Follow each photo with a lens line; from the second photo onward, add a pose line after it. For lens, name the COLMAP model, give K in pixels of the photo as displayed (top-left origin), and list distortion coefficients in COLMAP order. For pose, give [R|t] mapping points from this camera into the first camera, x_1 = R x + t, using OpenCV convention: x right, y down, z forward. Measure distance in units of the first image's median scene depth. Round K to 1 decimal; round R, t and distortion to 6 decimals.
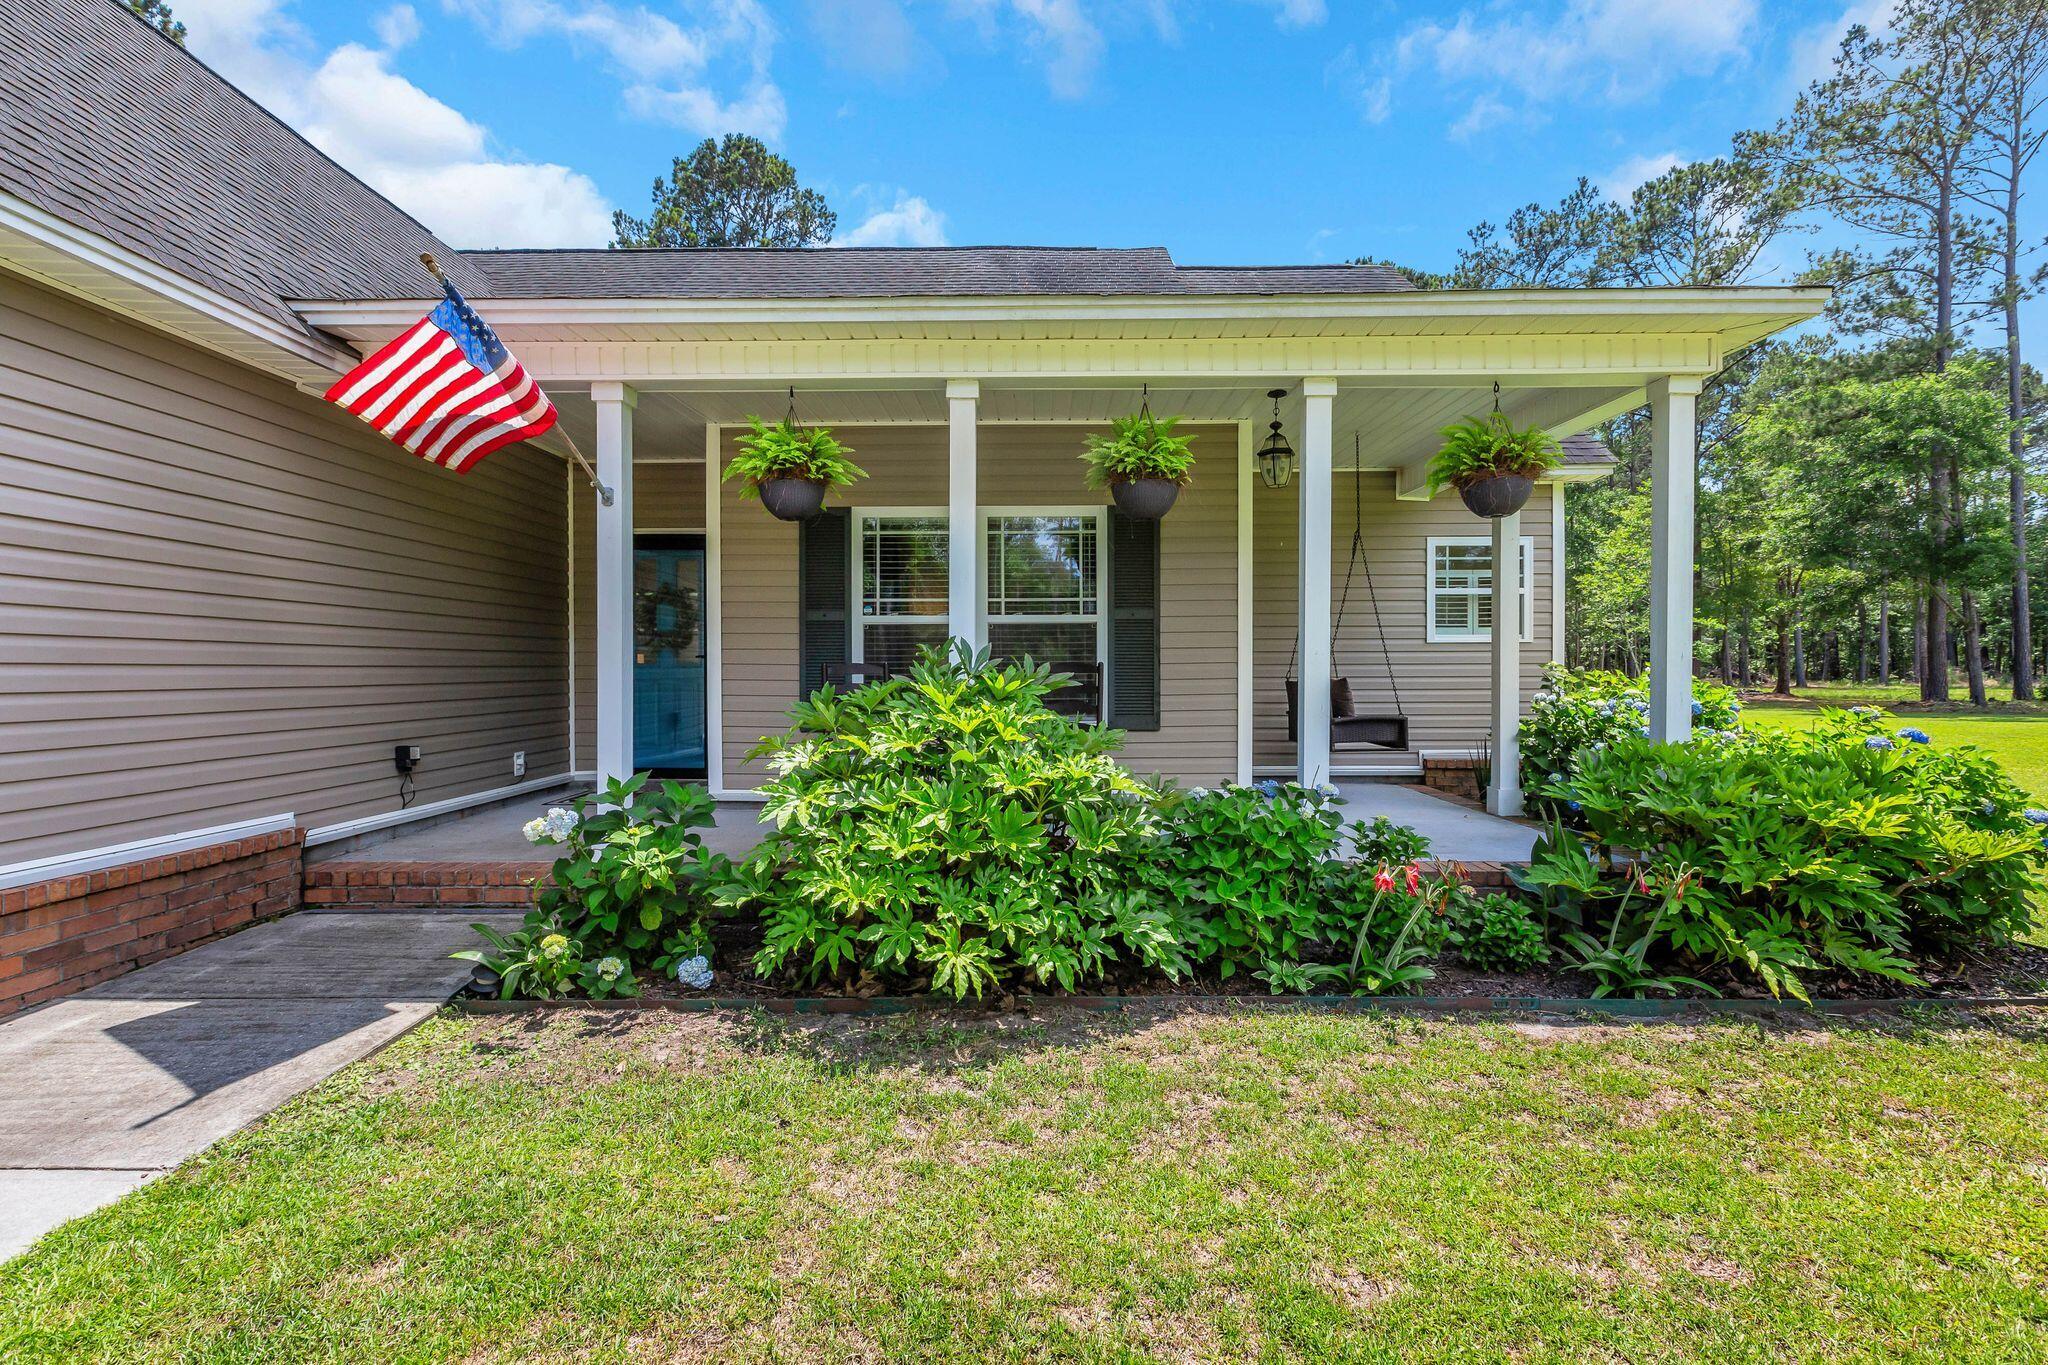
lens RADIAL K [[945.1, 0, 1024.0], [0, 945.1, 682.5], [0, 0, 1]] dist [-0.000027, 0.000211]
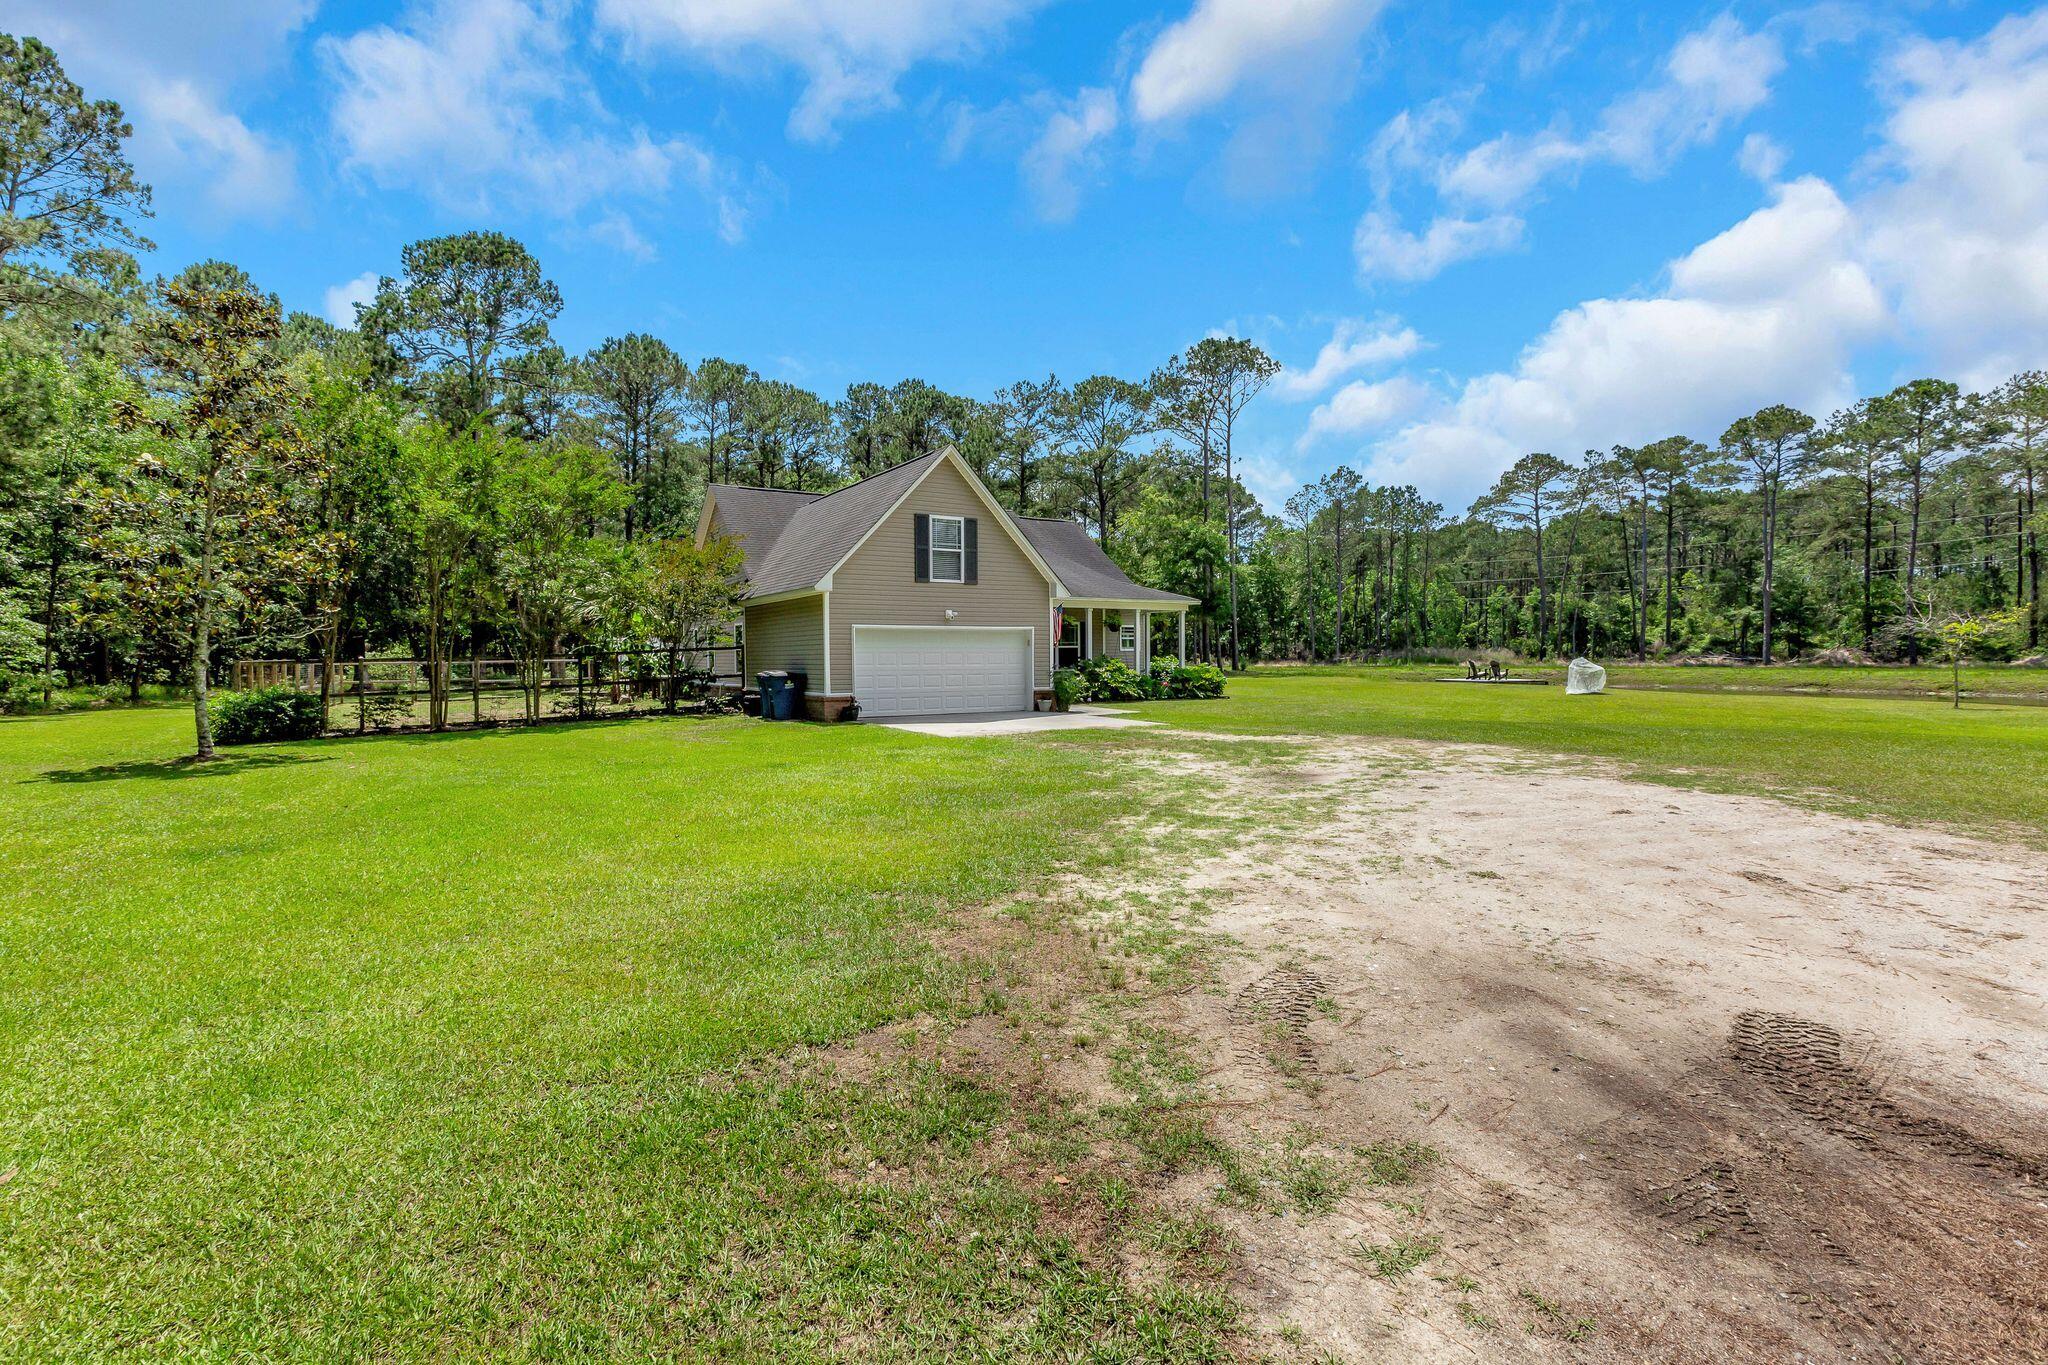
lens RADIAL K [[945.1, 0, 1024.0], [0, 945.1, 682.5], [0, 0, 1]] dist [-0.000027, 0.000211]
pose [[0.834393, -0.022571, 0.550708, -0.567115], [0.017715, 0.999743, 0.014134, 0.008676], [-0.550885, -0.002037, 0.834579, -0.567120]]
